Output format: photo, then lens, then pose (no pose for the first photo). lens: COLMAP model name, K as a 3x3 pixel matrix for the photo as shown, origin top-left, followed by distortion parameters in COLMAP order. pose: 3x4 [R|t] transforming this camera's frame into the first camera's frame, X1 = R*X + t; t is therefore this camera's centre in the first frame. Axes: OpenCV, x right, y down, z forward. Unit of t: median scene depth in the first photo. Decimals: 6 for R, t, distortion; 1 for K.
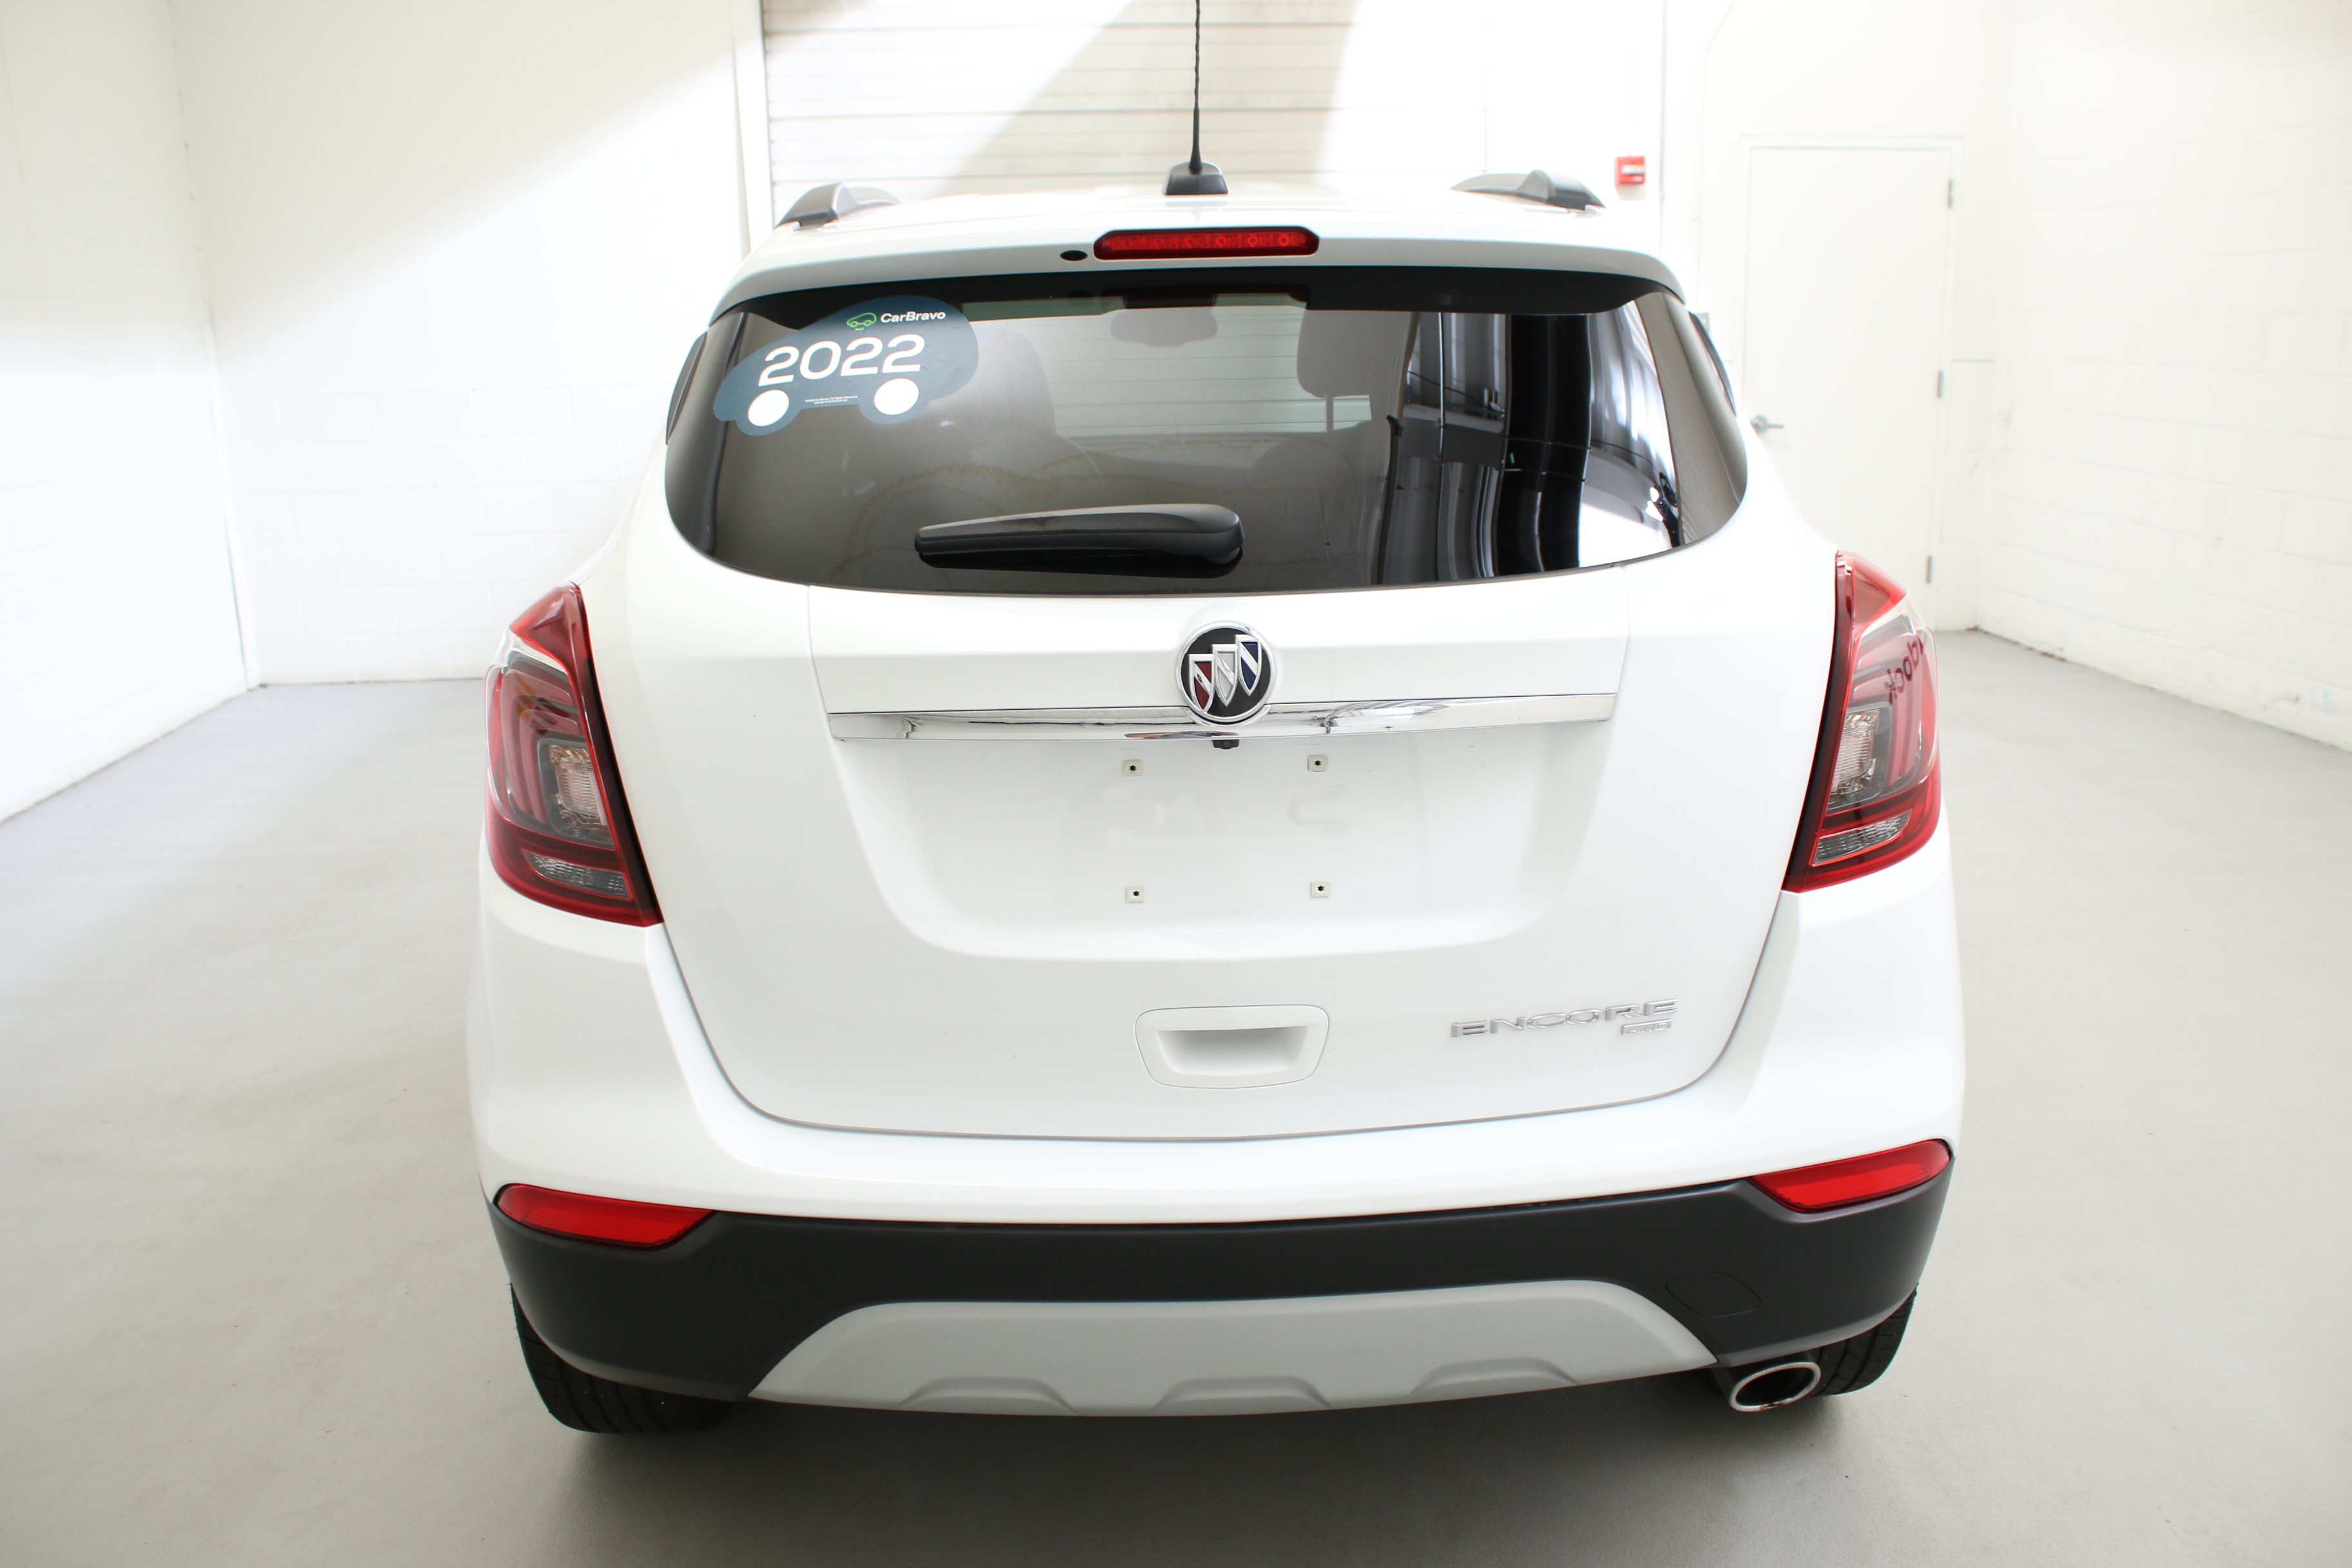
lens RADIAL K [[1986.5, 0, 1176.0], [0, 1986.5, 784.0], [0, 0, 1]] dist [-0.161742, 0.135284]
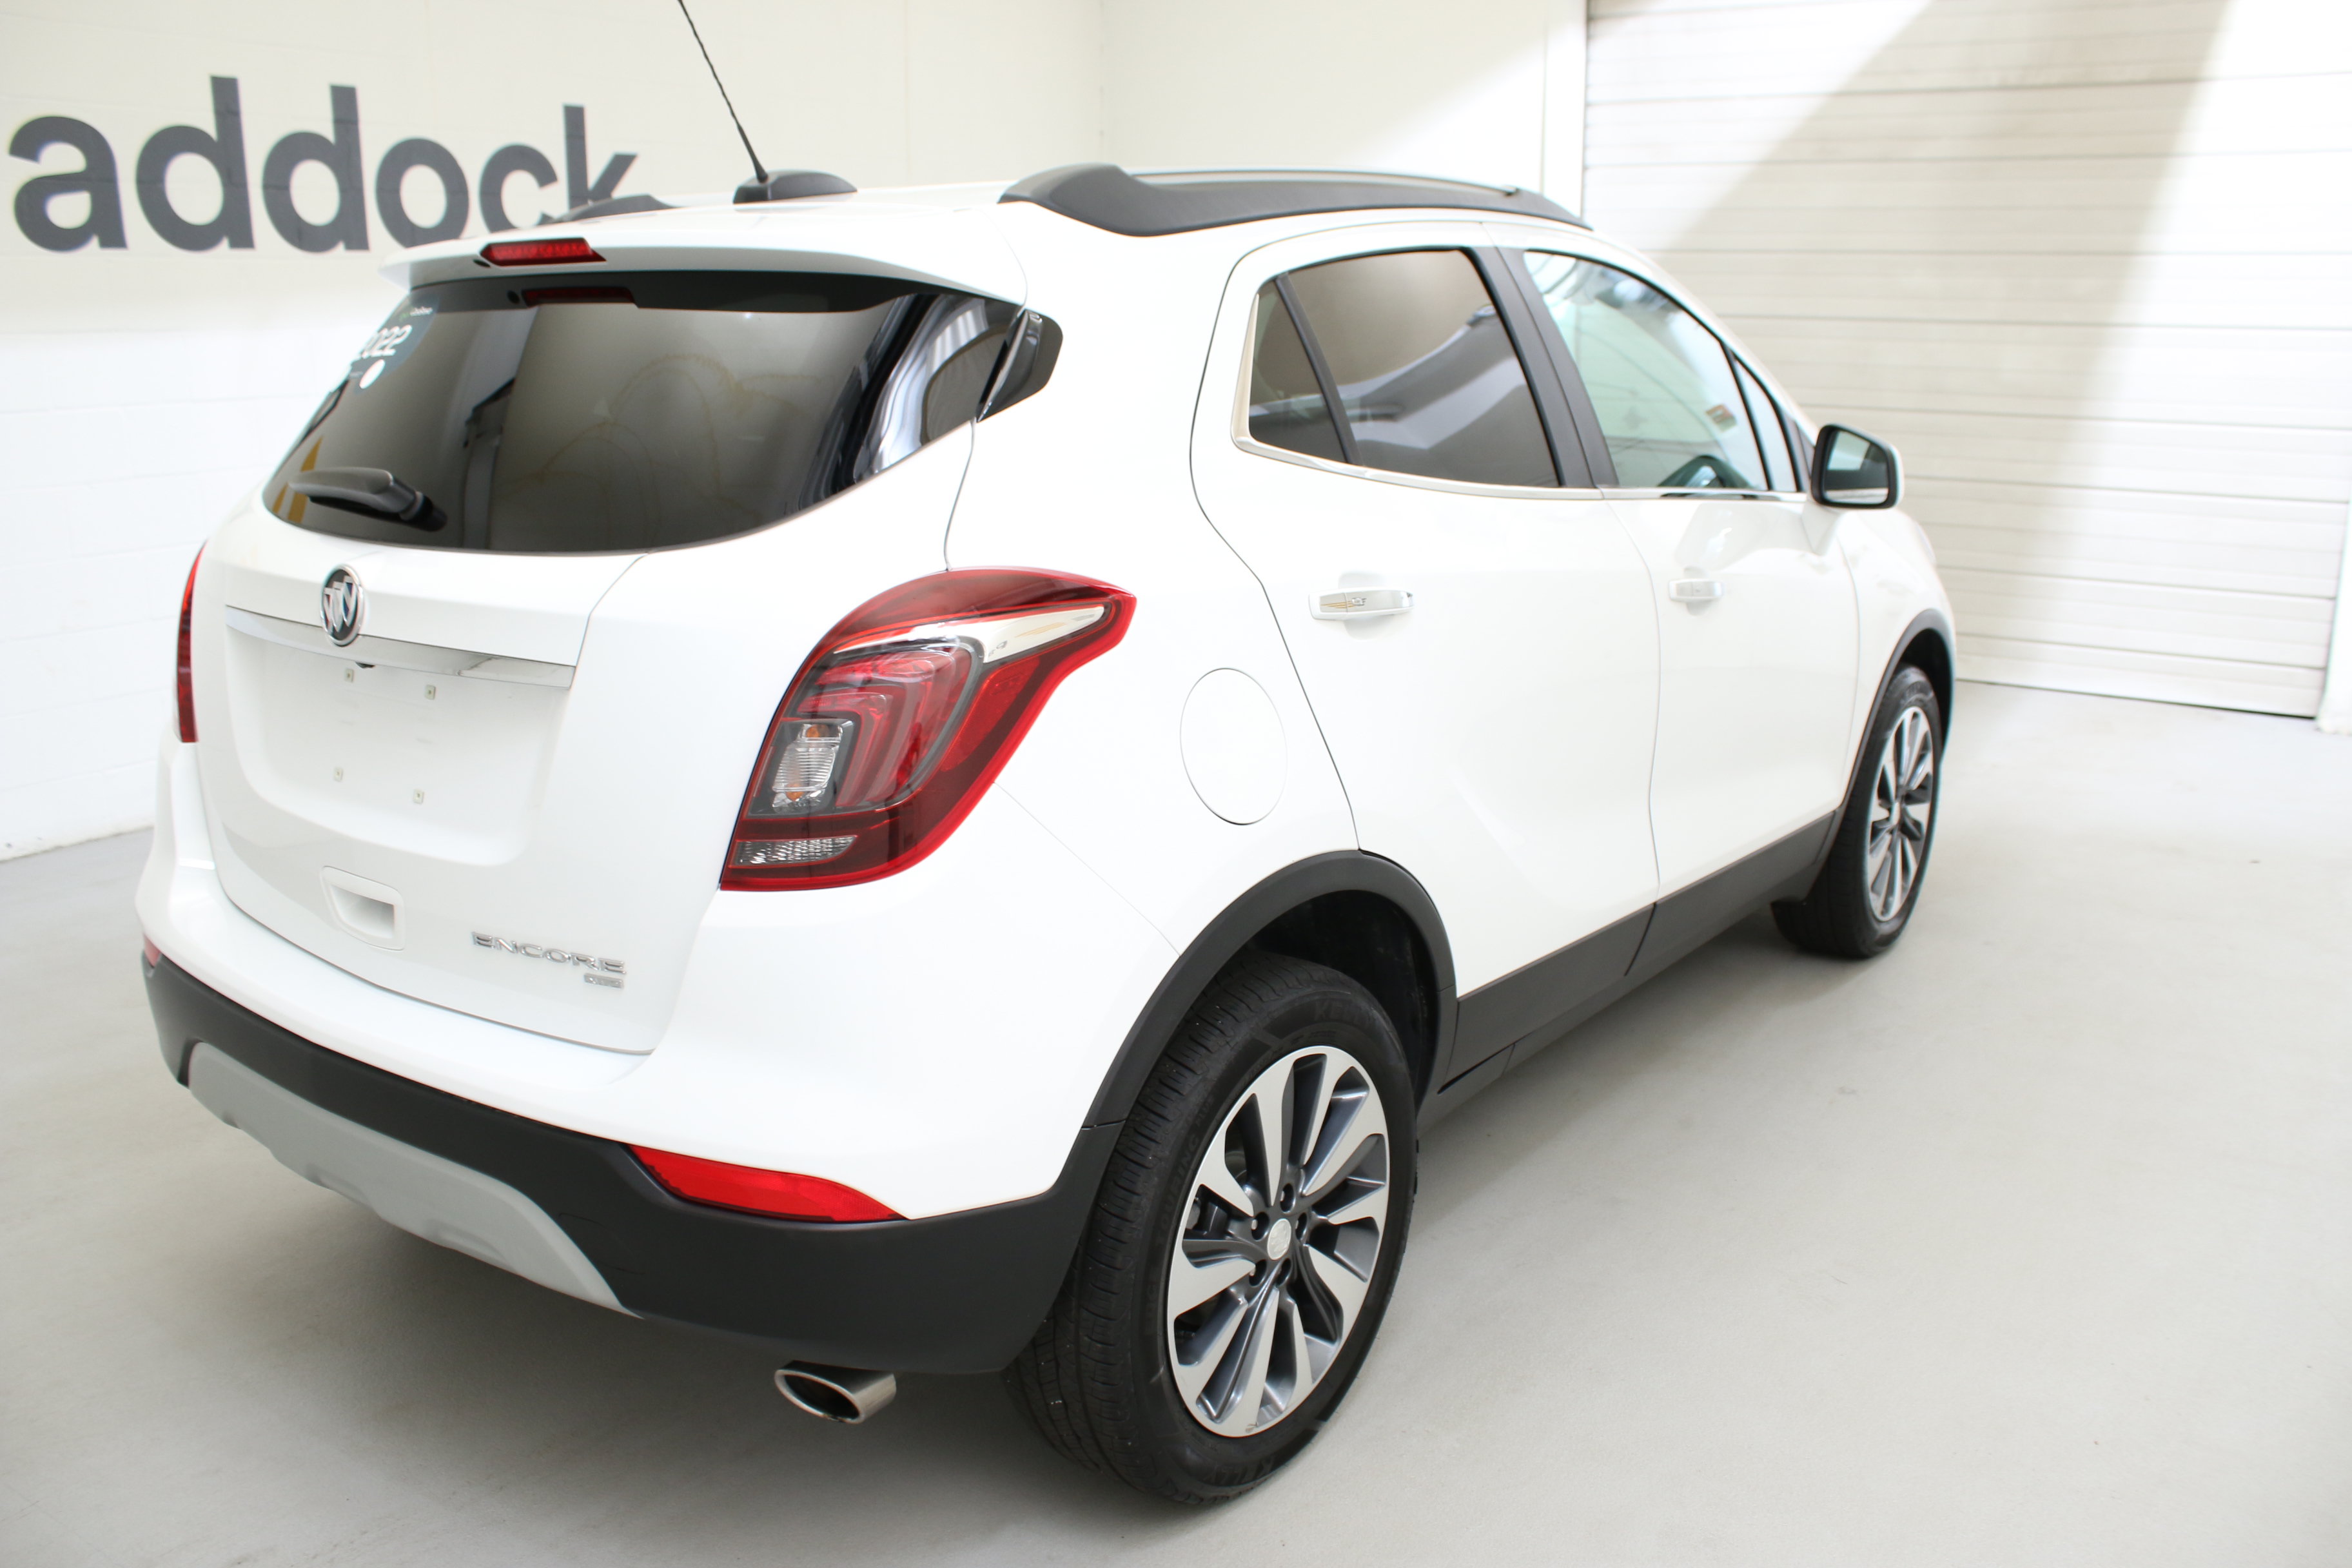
lens RADIAL K [[1986.5, 0, 1176.0], [0, 1986.5, 784.0], [0, 0, 1]] dist [-0.161742, 0.135284]
pose [[0.779727, 0.166643, -0.603537, 0.292311], [-0.159831, 0.984971, 0.065471, -0.026918], [0.605376, 0.045414, 0.794643, 0.087861]]
